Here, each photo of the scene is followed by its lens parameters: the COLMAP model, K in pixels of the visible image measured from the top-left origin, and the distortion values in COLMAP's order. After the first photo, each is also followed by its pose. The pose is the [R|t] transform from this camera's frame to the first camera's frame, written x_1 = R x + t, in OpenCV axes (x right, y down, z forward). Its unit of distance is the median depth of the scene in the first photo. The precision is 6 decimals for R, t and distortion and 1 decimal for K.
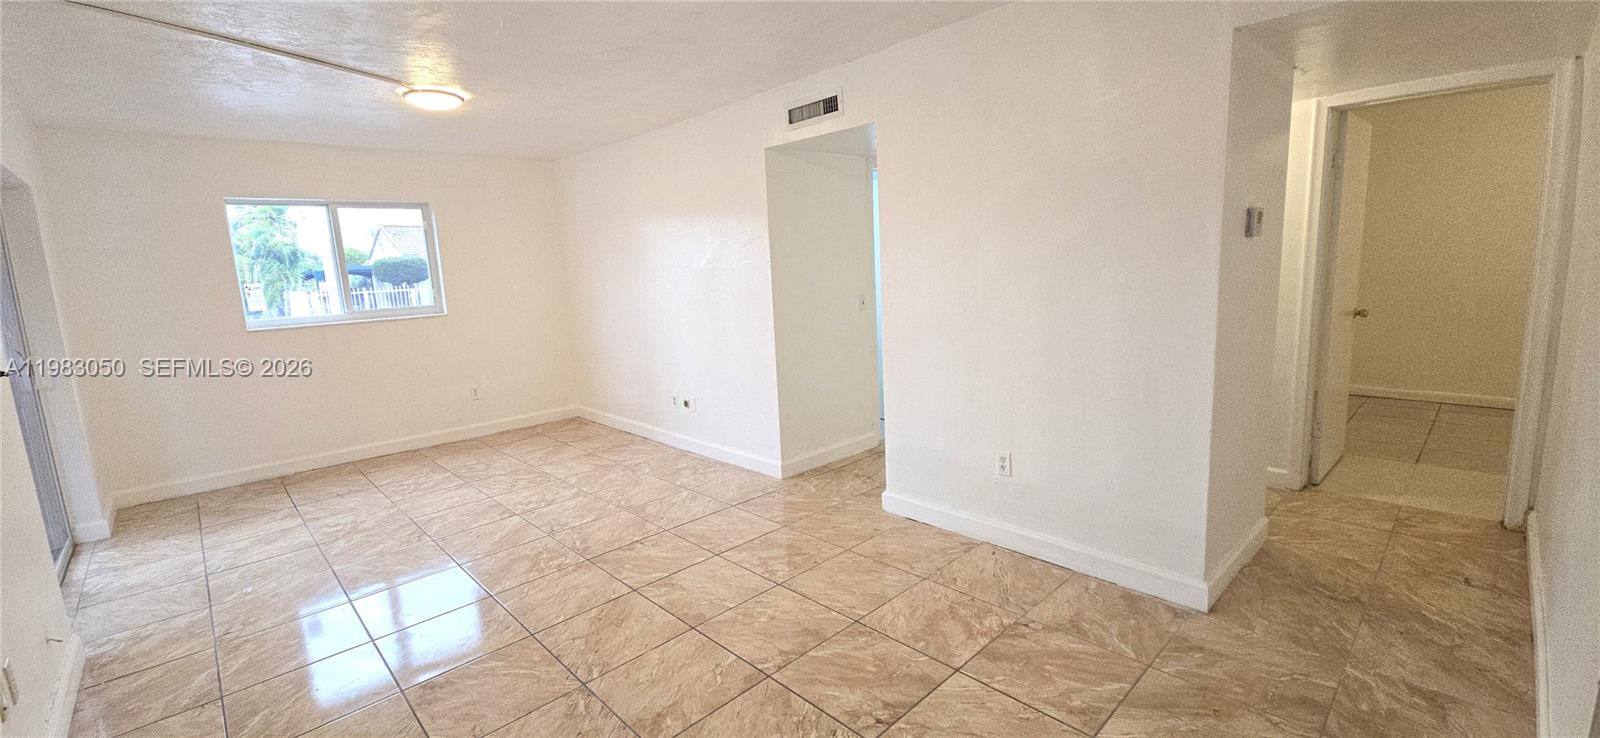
lens RADIAL K [[655.7, 0, 800.0], [0, 655.7, 369.0], [0, 0, 1]] dist [-0.000386, -0.000202]
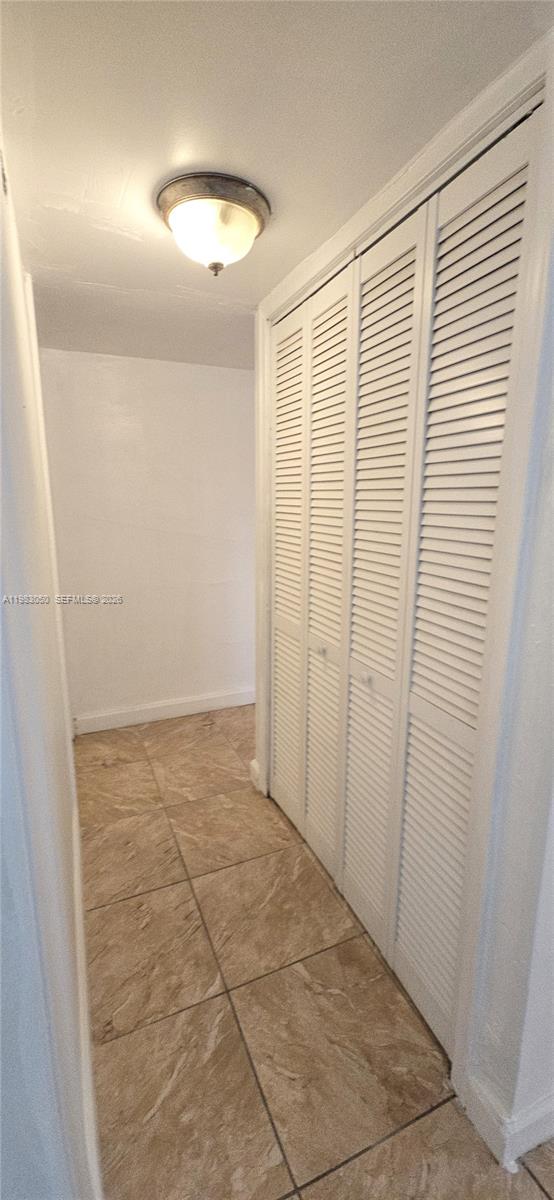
lens RADIAL K [[491.8, 0, 277.0], [0, 491.8, 600.0], [0, 0, 1]] dist [-0.000386, -0.000202]
pose [[-0.936516, -0.028455, 0.349469, 0.436983], [0.101854, 0.931642, 0.348810, -0.301455], [-0.335505, 0.362261, -0.869599, 1.682292]]
